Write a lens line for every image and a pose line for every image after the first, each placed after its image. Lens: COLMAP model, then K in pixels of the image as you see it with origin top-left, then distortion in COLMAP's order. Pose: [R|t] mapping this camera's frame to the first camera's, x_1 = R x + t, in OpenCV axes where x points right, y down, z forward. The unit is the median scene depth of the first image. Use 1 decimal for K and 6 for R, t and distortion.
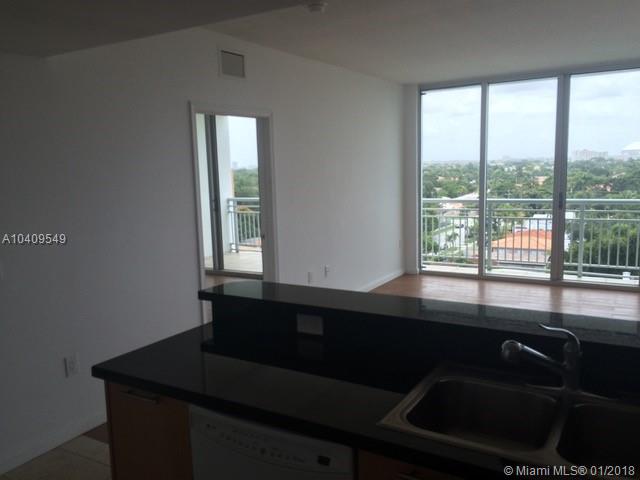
lens RADIAL K [[549.4, 0, 320.6], [0, 549.4, 236.7], [0, 0, 1]] dist [0.048934, -0.038818]
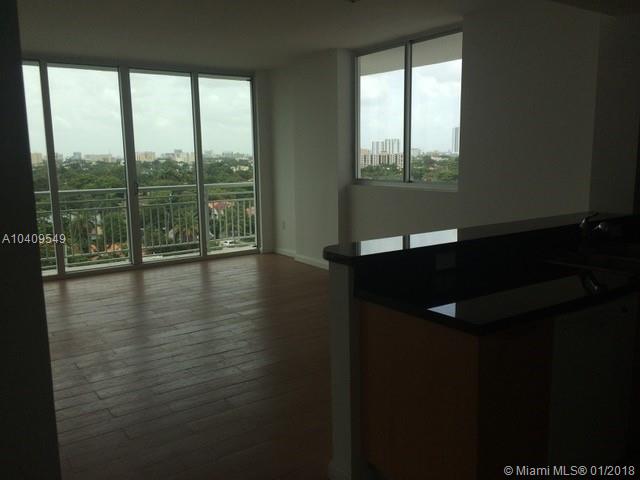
lens RADIAL K [[549.4, 0, 322.6], [0, 549.4, 240.6], [0, 0, 1]] dist [0.048934, -0.038818]
pose [[0.394692, -0.115050, 0.911582, -0.391448], [0.124703, 0.989657, 0.070910, 0.002113], [-0.910312, 0.085689, 0.404956, 0.212163]]
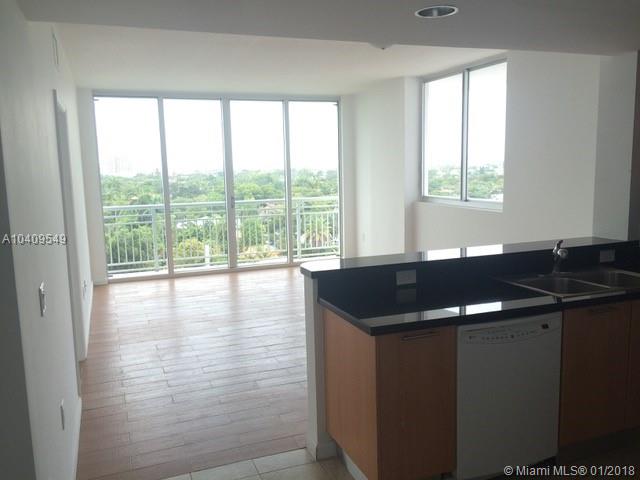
lens RADIAL K [[549.4, 0, 325.6], [0, 549.4, 244.1], [0, 0, 1]] dist [0.048934, -0.038818]
pose [[0.599788, -0.094779, 0.794526, -0.407116], [0.106469, 0.993584, 0.038151, 0.001373], [-0.793044, 0.061709, 0.606031, 0.108570]]
